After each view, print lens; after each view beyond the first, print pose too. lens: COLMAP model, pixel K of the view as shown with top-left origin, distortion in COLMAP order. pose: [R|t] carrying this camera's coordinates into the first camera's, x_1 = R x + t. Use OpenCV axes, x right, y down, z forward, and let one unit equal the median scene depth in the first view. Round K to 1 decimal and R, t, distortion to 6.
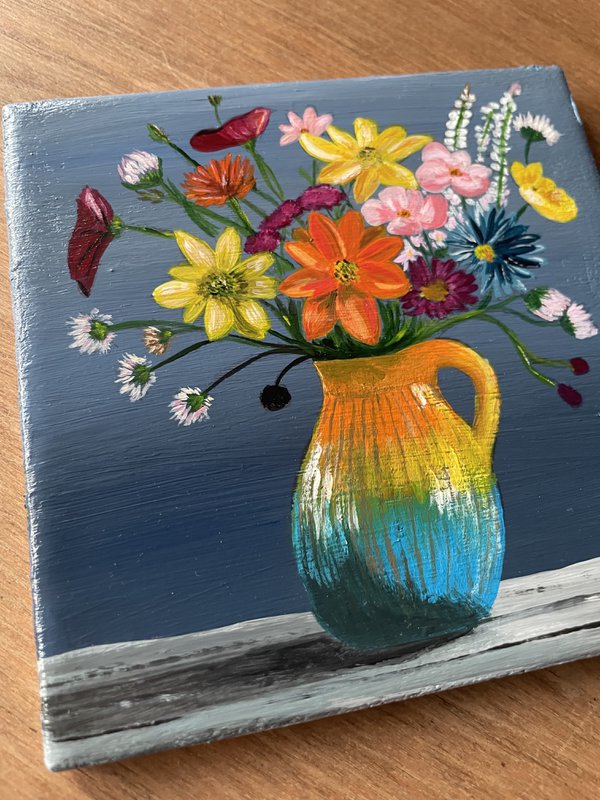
lens RADIAL K [[643.7, 0, 299.6], [0, 643.7, 398.7], [0, 0, 1]] dist [0.049746, -0.132376]
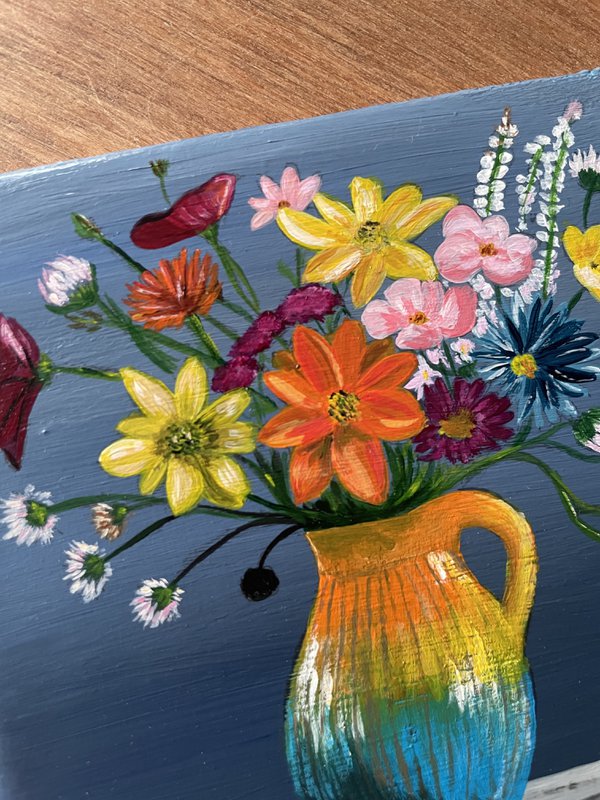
lens RADIAL K [[643.7, 0, 301.7], [0, 643.7, 406.9], [0, 0, 1]] dist [0.049746, -0.132376]
pose [[0.998520, -0.036099, -0.040666, 0.052543], [0.044485, 0.972385, 0.229104, -0.373278], [0.031272, -0.230574, 0.972552, 0.235925]]
